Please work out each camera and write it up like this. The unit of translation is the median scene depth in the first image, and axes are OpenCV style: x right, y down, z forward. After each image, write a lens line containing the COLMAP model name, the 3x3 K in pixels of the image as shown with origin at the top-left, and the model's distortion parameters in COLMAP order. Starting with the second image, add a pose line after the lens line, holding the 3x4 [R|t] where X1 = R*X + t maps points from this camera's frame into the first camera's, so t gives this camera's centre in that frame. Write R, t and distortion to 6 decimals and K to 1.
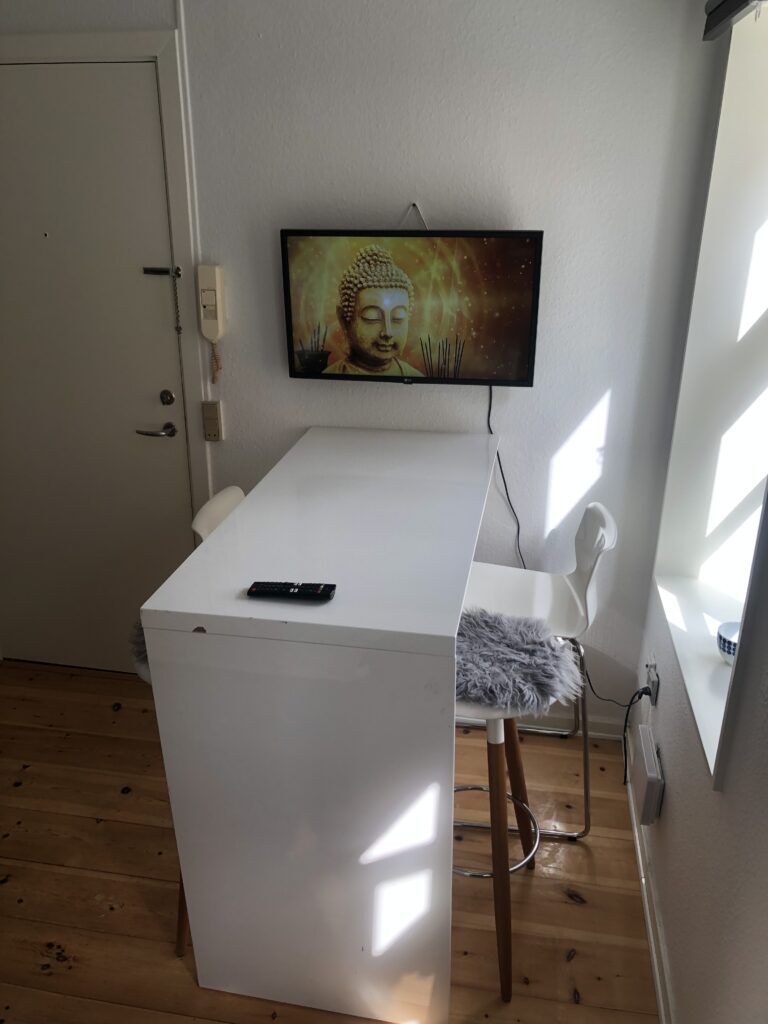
lens RADIAL K [[818.5, 0, 345.7], [0, 818.5, 523.4], [0, 0, 1]] dist [0.000439, -0.011409]
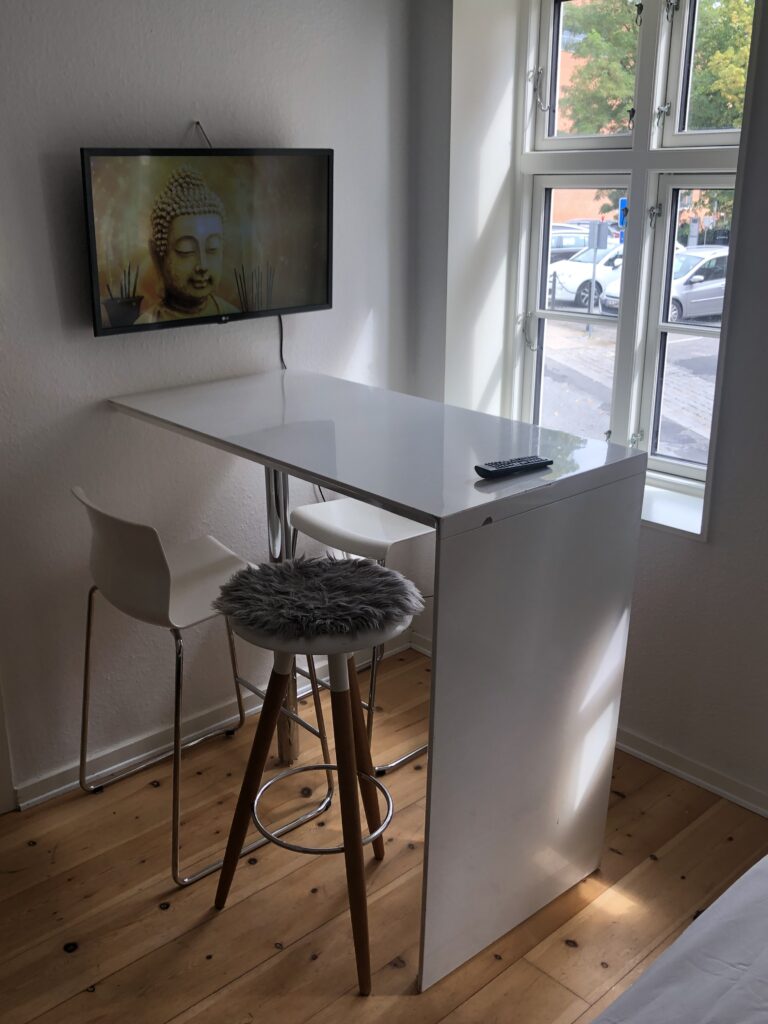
lens RADIAL K [[999.3, 0, 386.9], [0, 999.3, 512.6], [0, 0, 1]] dist [0.080493, -0.267742]
pose [[0.604696, -0.263946, 0.751449, -0.715315], [0.313456, 0.946217, 0.080118, -0.006697], [-0.732181, 0.187099, 0.654909, 0.199033]]
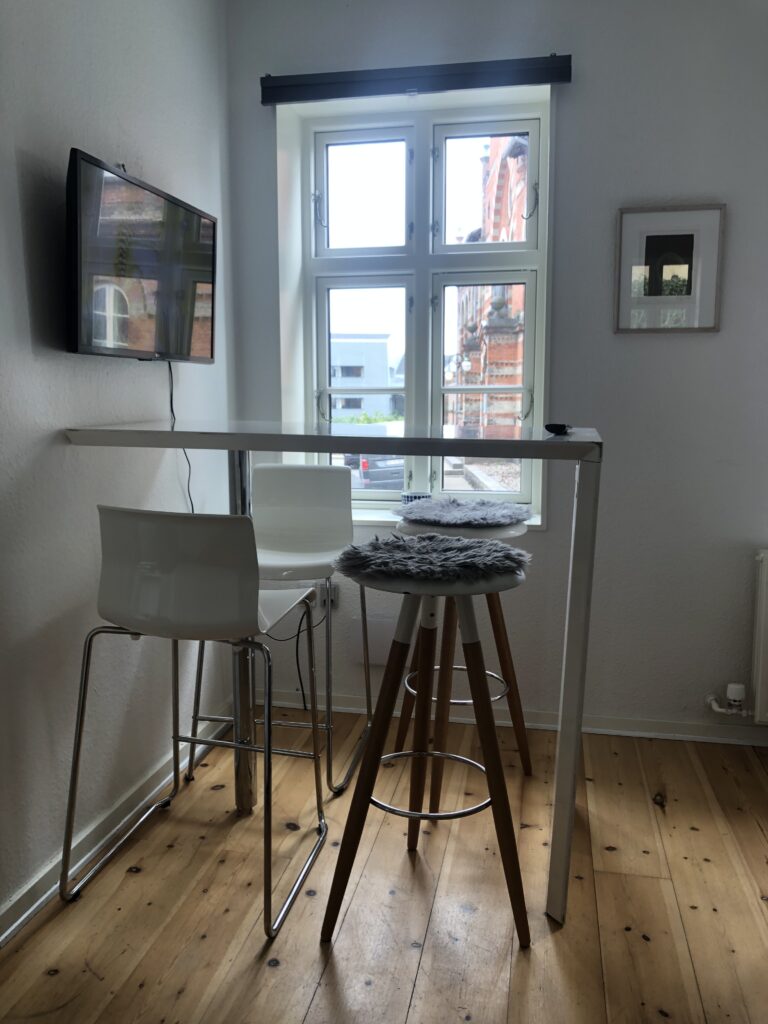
lens RADIAL K [[839.6, 0, 370.7], [0, 839.6, 513.5], [0, 0, 1]] dist [0.003358, -0.008488]
pose [[0.008107, -0.133194, 0.991057, -0.871020], [0.378264, 0.917853, 0.120261, -0.040116], [-0.925662, 0.373906, 0.057823, 0.813698]]
